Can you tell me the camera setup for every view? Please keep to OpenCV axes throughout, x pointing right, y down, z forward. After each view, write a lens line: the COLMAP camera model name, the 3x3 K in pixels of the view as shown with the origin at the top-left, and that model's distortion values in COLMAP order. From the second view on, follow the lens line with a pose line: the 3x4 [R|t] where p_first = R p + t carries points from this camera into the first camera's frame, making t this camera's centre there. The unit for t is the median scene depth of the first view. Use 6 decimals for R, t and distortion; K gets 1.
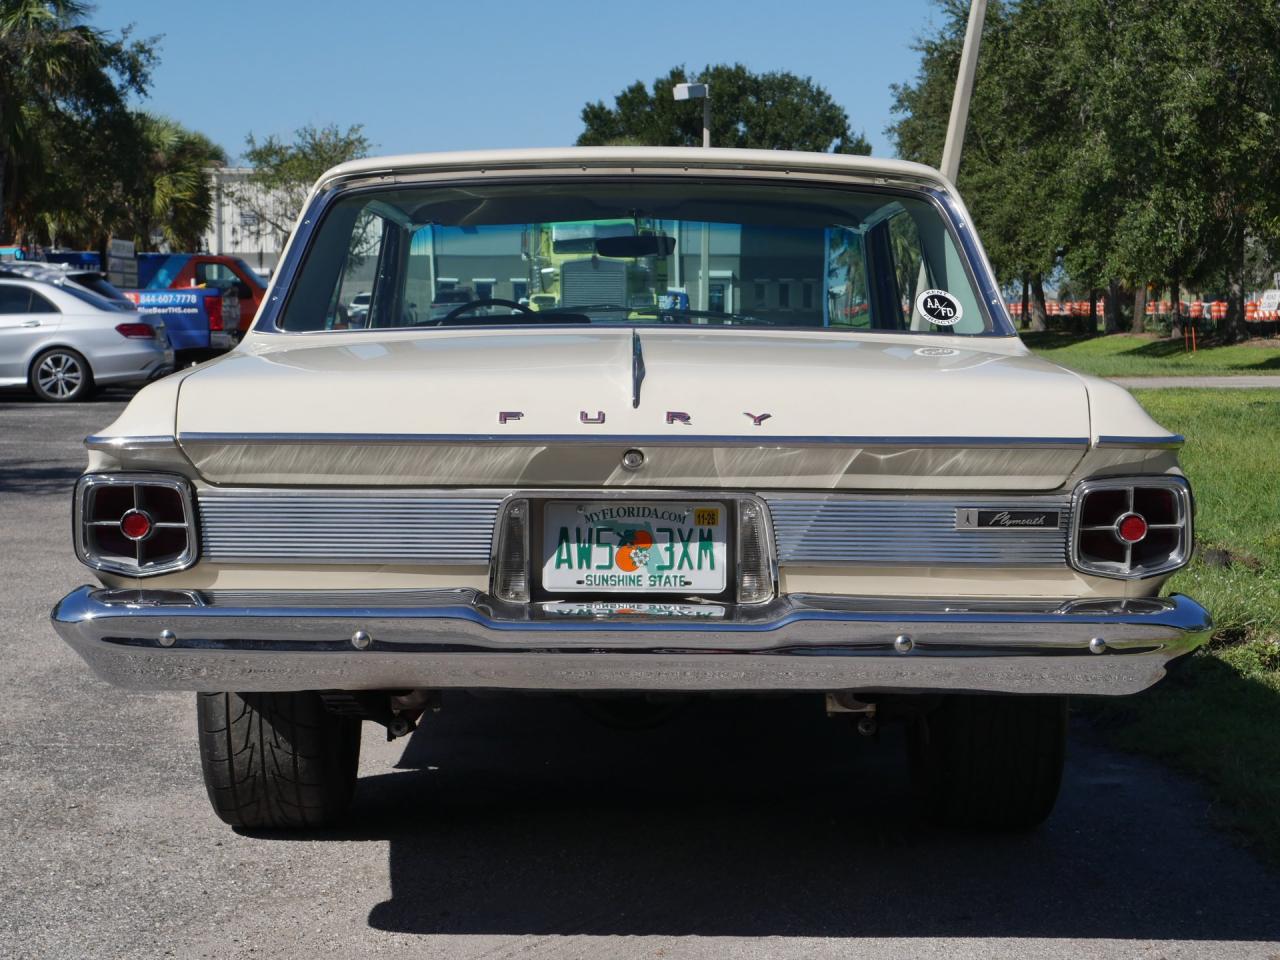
lens RADIAL K [[1880.8, 0, 640.0], [0, 1880.8, 480.0], [0, 0, 1]] dist [0.003588, -0.036622]
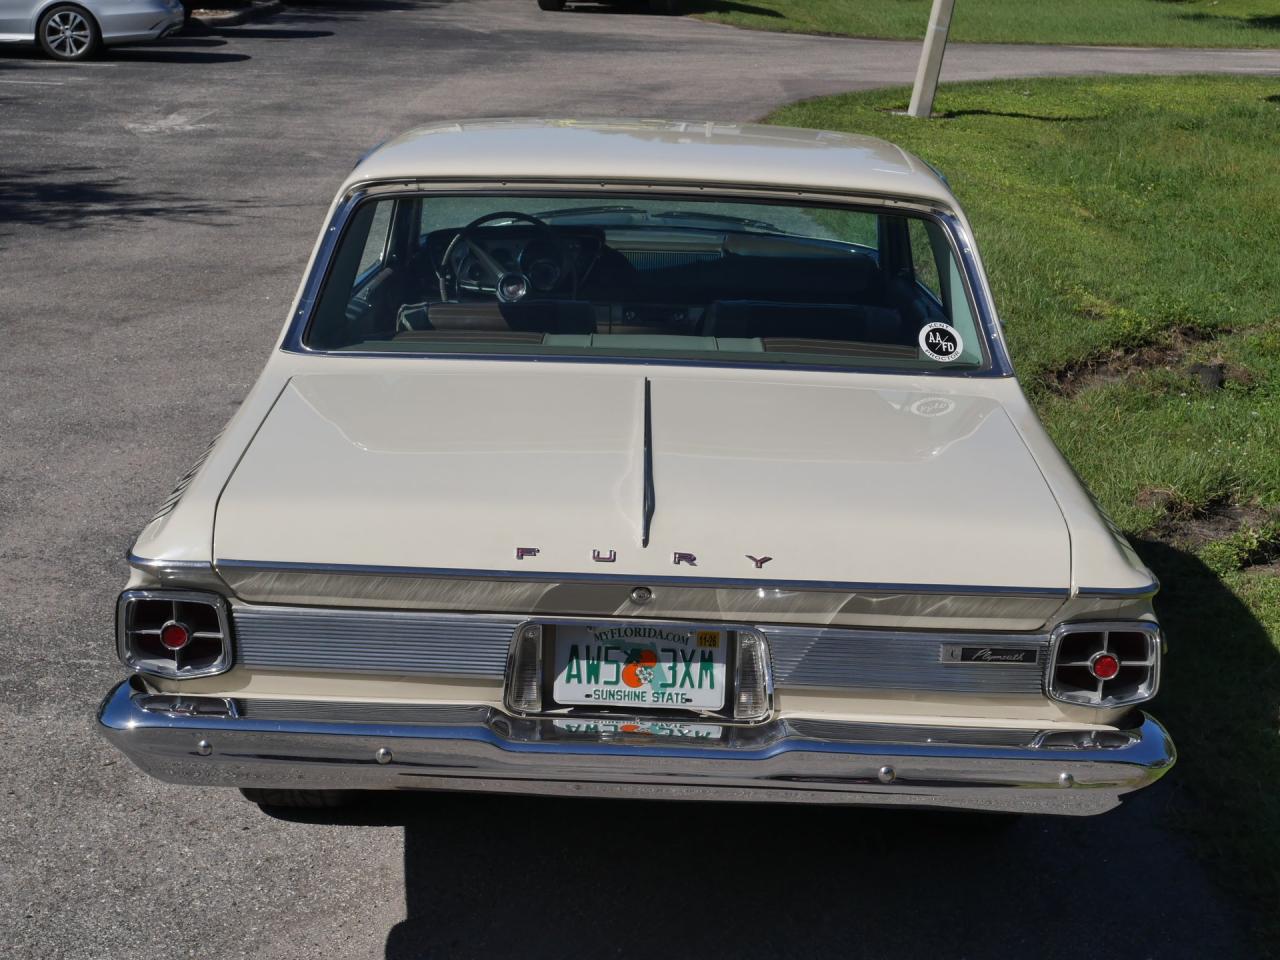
lens RADIAL K [[1841.8, 0, 644.2], [0, 1841.8, 480.0], [0, 0, 1]] dist [0.001532, -0.023641]
pose [[0.999552, 0.029914, 0.000738, -0.004474], [-0.029792, 0.992570, 0.117974, -0.193667], [0.002796, -0.117943, 0.993016, -0.029023]]
